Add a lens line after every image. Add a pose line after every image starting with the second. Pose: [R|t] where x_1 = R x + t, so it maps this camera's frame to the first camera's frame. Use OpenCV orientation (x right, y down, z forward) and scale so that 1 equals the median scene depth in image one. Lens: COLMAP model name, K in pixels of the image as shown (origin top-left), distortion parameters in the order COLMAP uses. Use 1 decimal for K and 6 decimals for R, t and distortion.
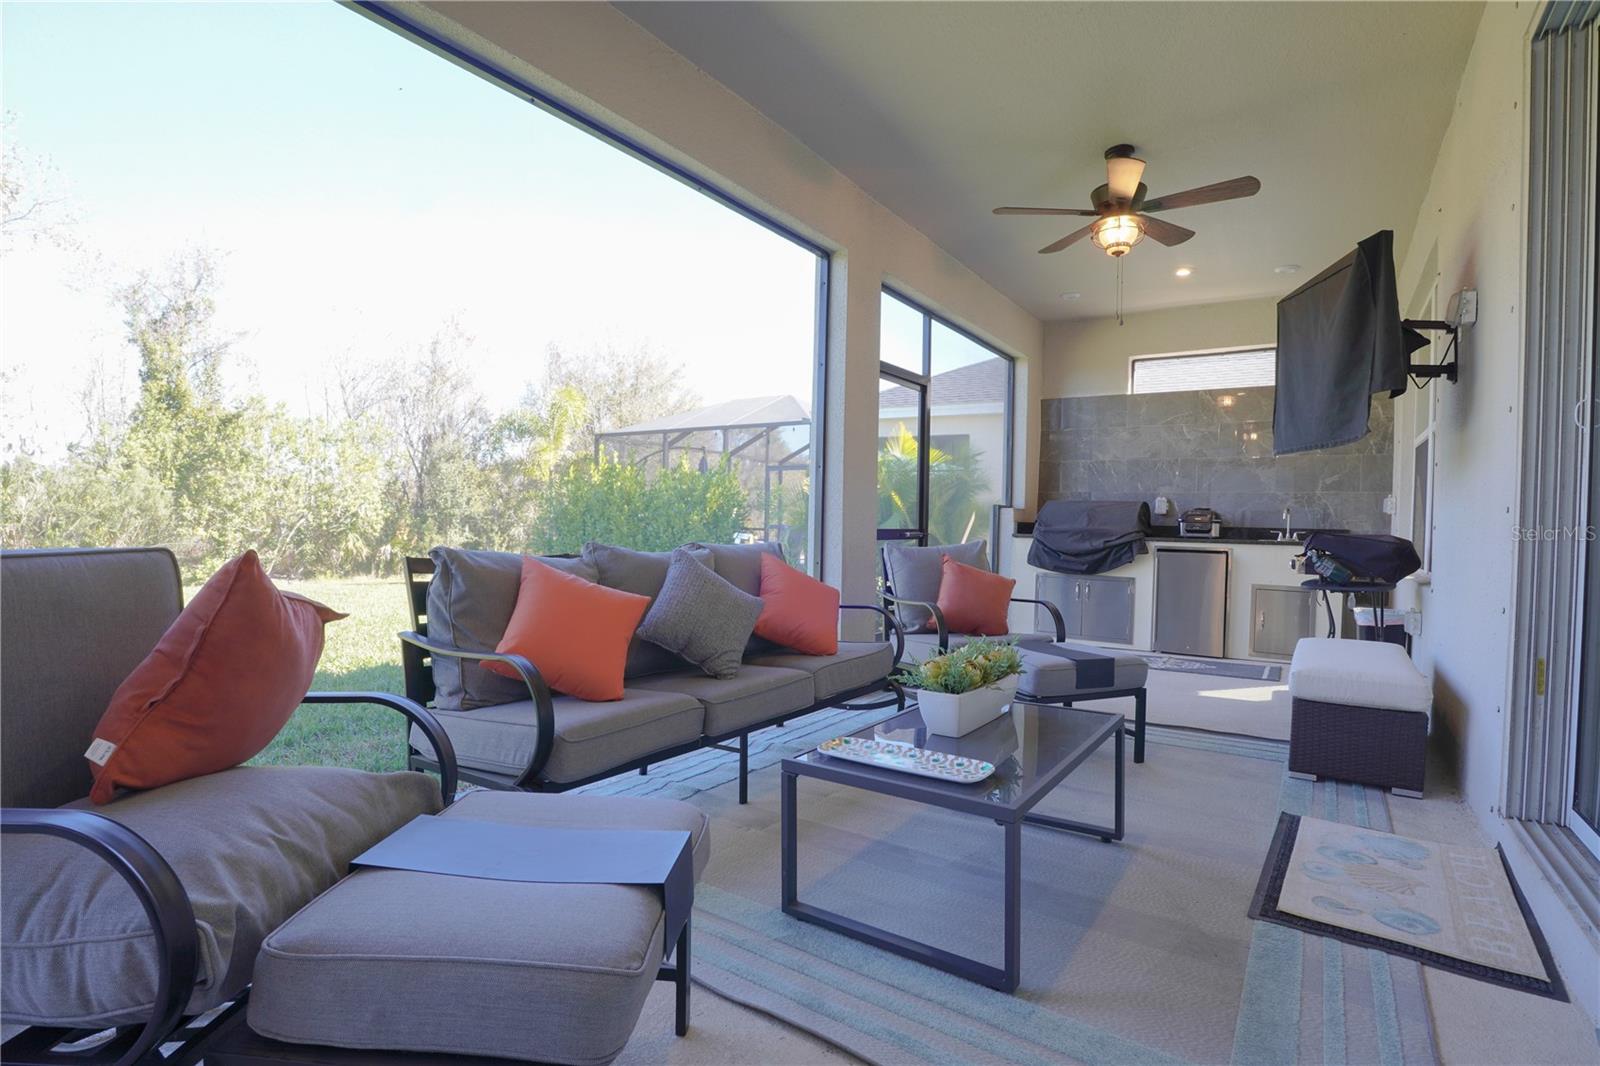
lens RADIAL K [[775.9, 0, 801.8], [0, 775.9, 538.3], [0, 0, 1]] dist [-0.033924, 0.003722]
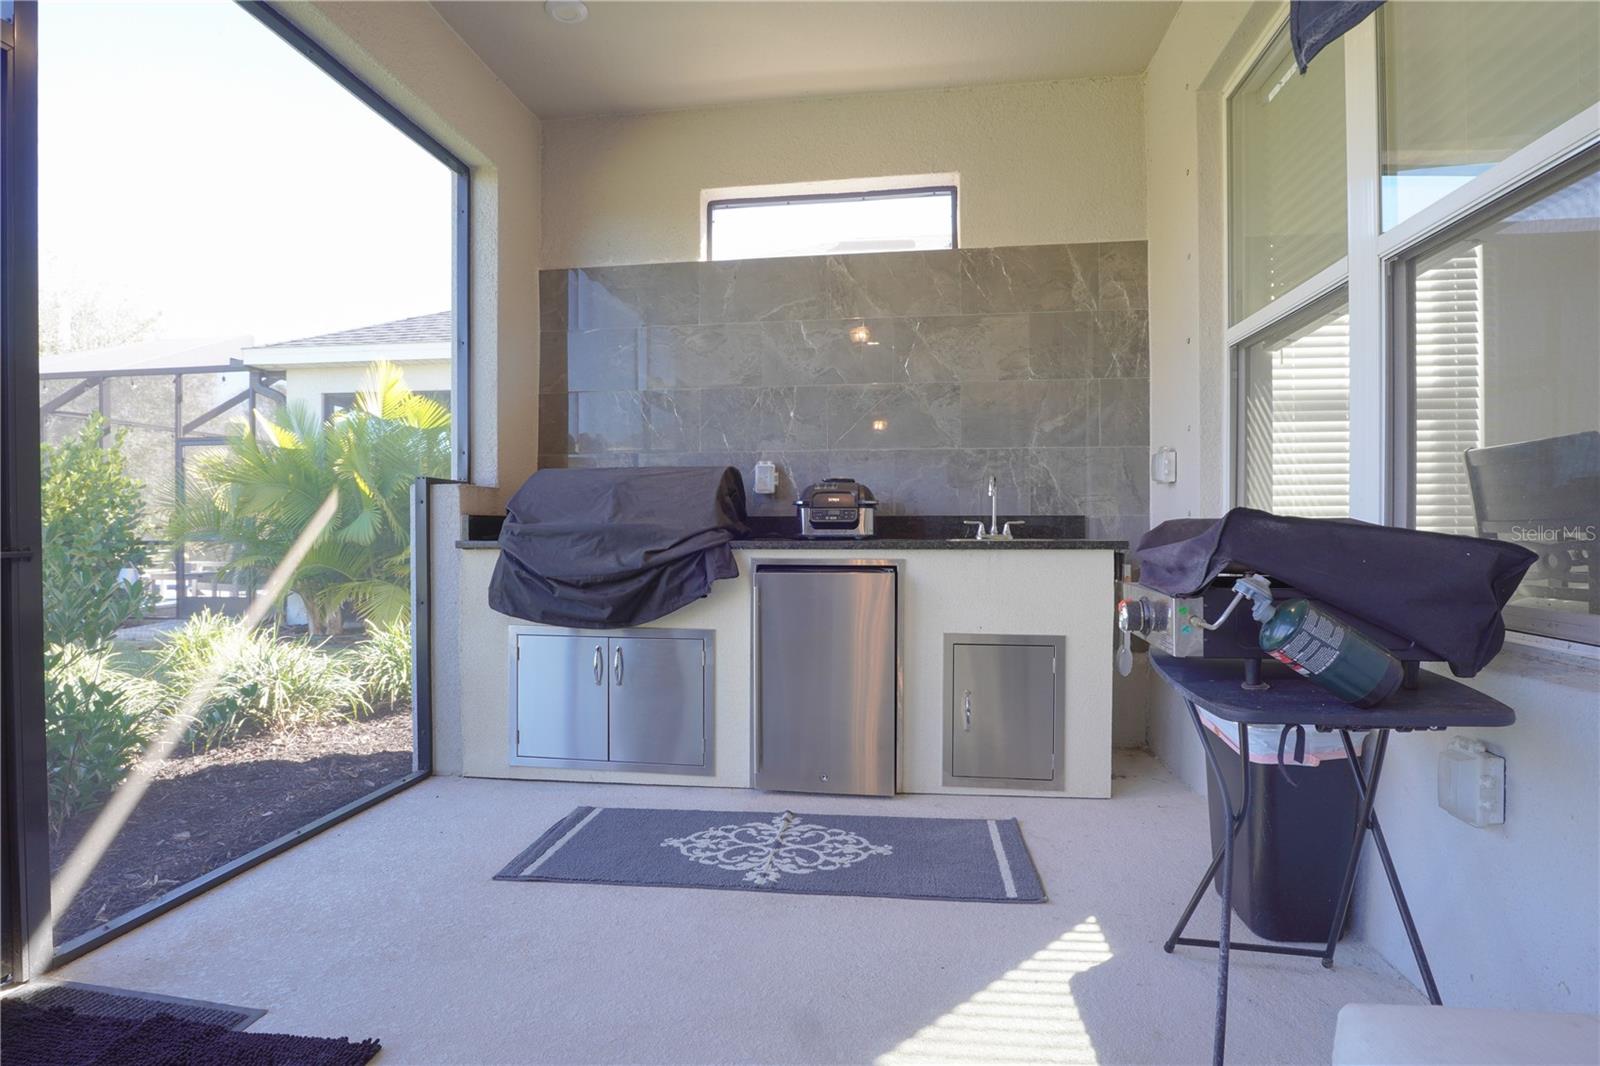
lens RADIAL K [[775.9, 0, 804.3], [0, 775.9, 533.9], [0, 0, 1]] dist [-0.033924, 0.003722]
pose [[0.894905, -0.026180, 0.445488, 0.273352], [0.030991, 0.999513, -0.003516, -0.002513], [-0.445179, 0.016952, 0.895281, 0.557236]]
